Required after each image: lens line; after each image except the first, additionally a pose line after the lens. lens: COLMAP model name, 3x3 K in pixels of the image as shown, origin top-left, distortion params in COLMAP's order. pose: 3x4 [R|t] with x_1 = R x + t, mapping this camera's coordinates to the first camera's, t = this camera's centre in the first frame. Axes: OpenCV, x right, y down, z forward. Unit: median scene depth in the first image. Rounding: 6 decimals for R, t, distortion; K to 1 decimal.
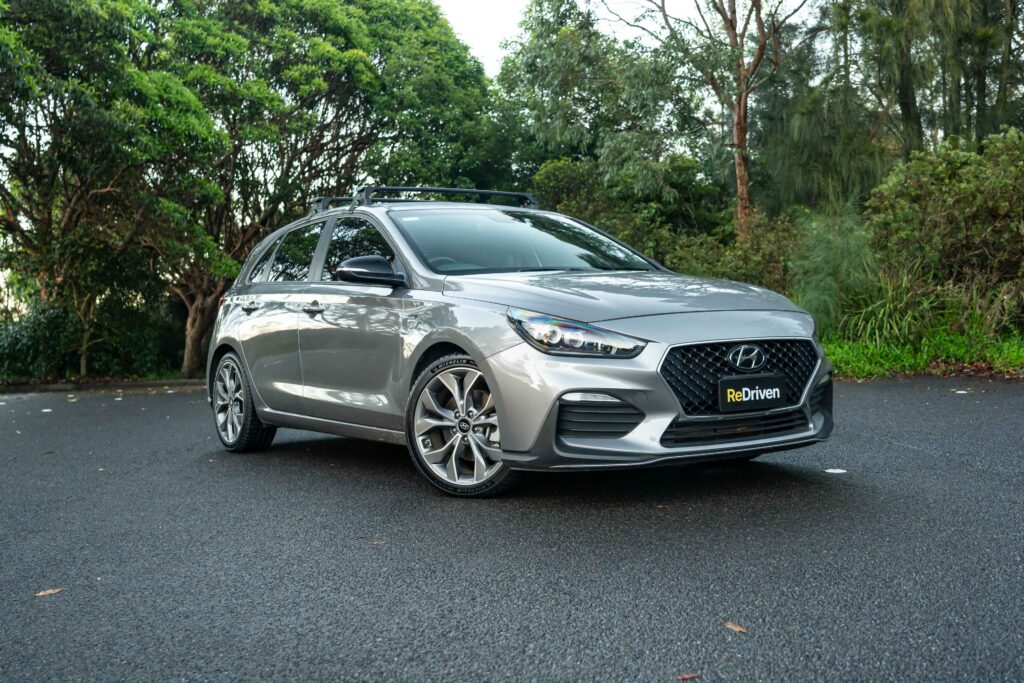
lens RADIAL K [[1109.6, 0, 517.6], [0, 1109.6, 337.9], [0, 0, 1]] dist [0.035246, 0.004348]
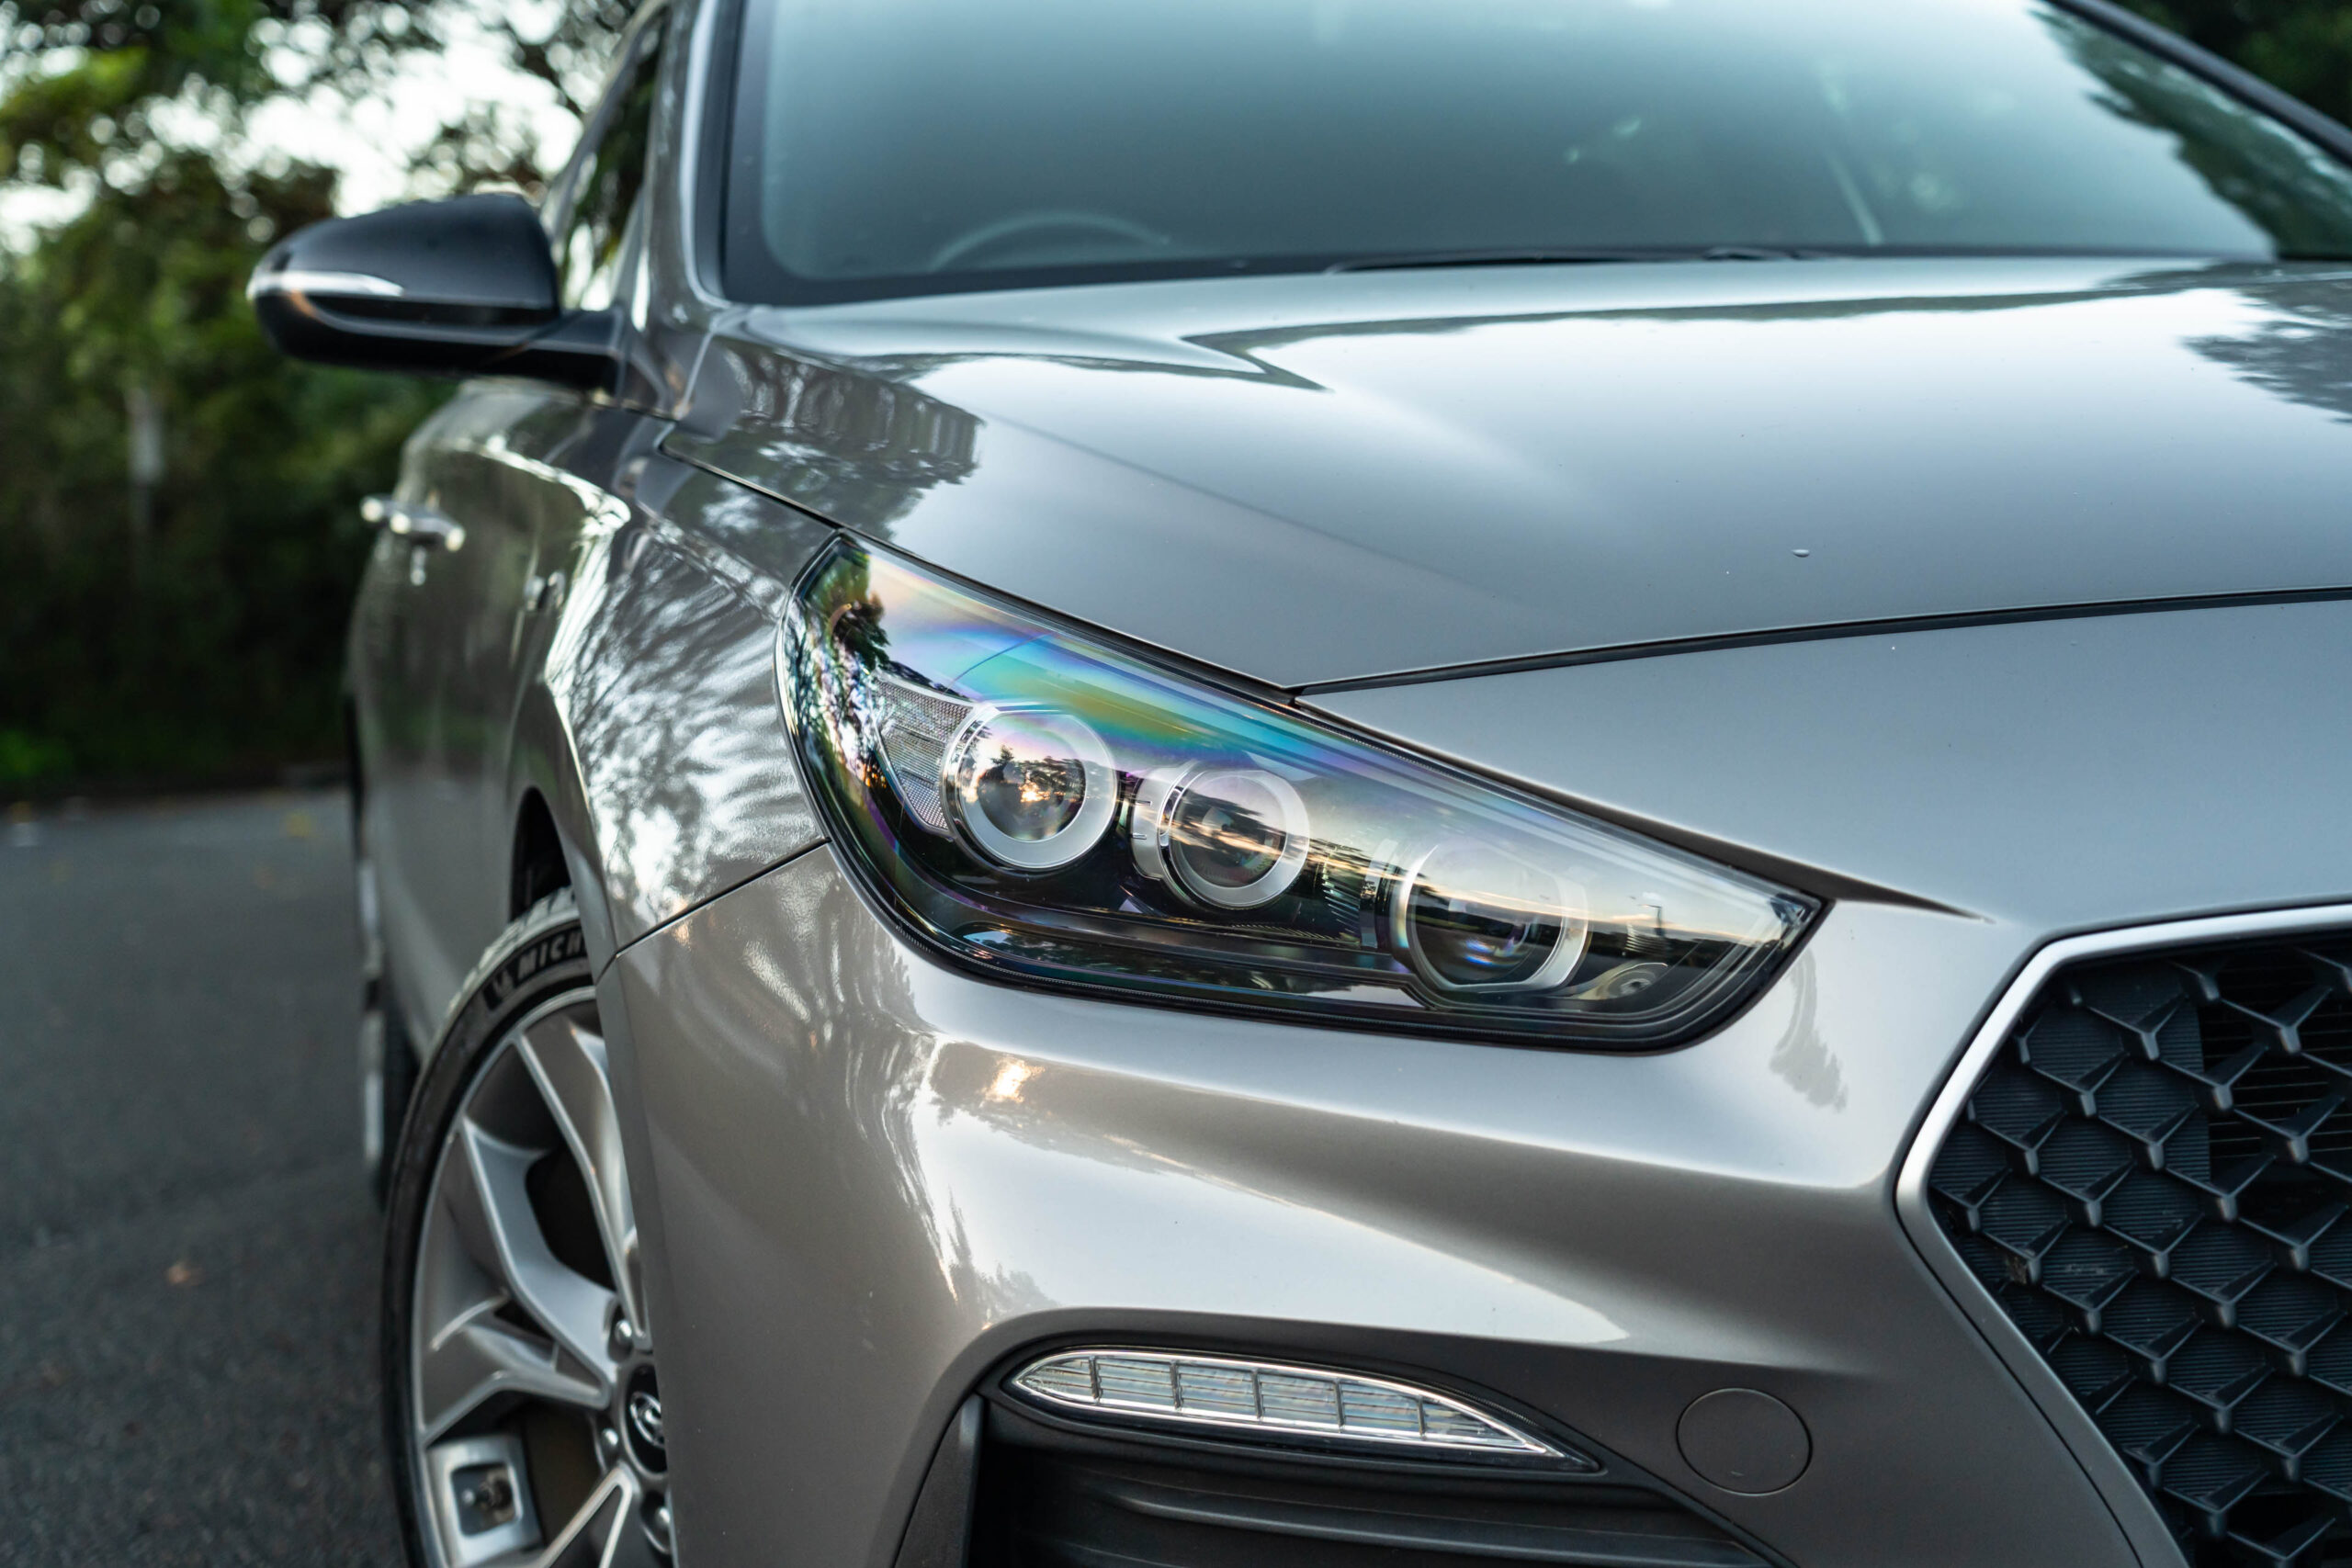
lens RADIAL K [[3675.2, 0, 1176.0], [0, 3675.2, 784.0], [0, 0, 1]] dist [0.018488, 0.034831]
pose [[0.943791, 0.025942, -0.329522, 0.156367], [-0.009245, 0.998597, 0.052139, -0.021362], [0.330413, -0.046162, 0.942707, 0.604905]]
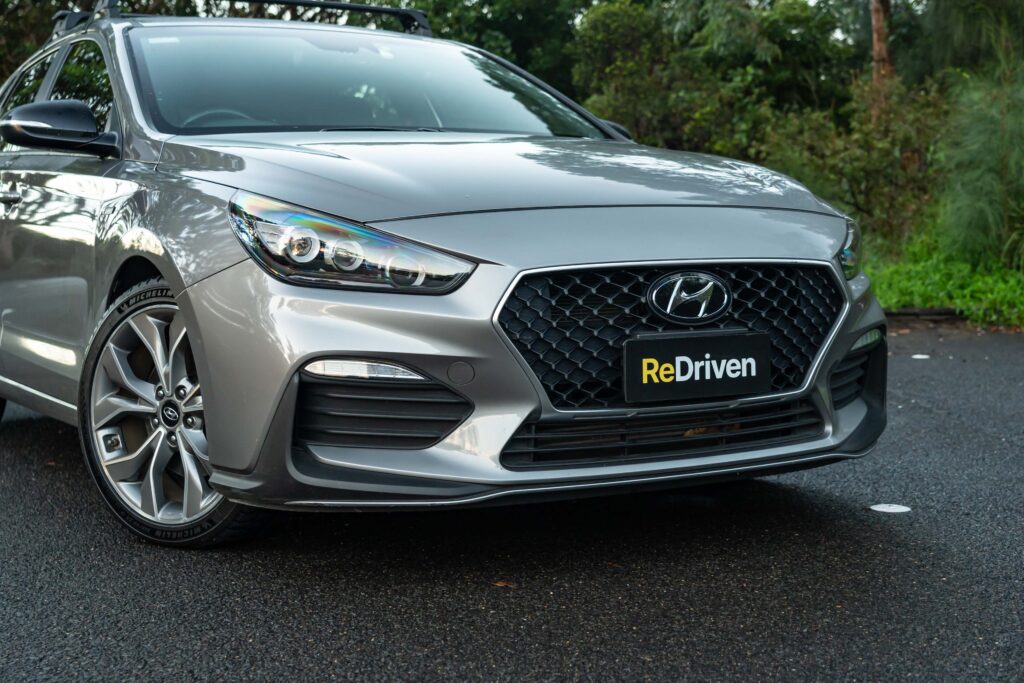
lens RADIAL K [[1482.4, 0, 511.5], [0, 1482.4, 316.9], [0, 0, 1]] dist [0.038111, 0.024339]
pose [[0.997878, 0.021181, -0.061574, 0.159230], [-0.018783, 0.999052, 0.039274, 0.001406], [0.062348, -0.038034, 0.997330, 0.297133]]
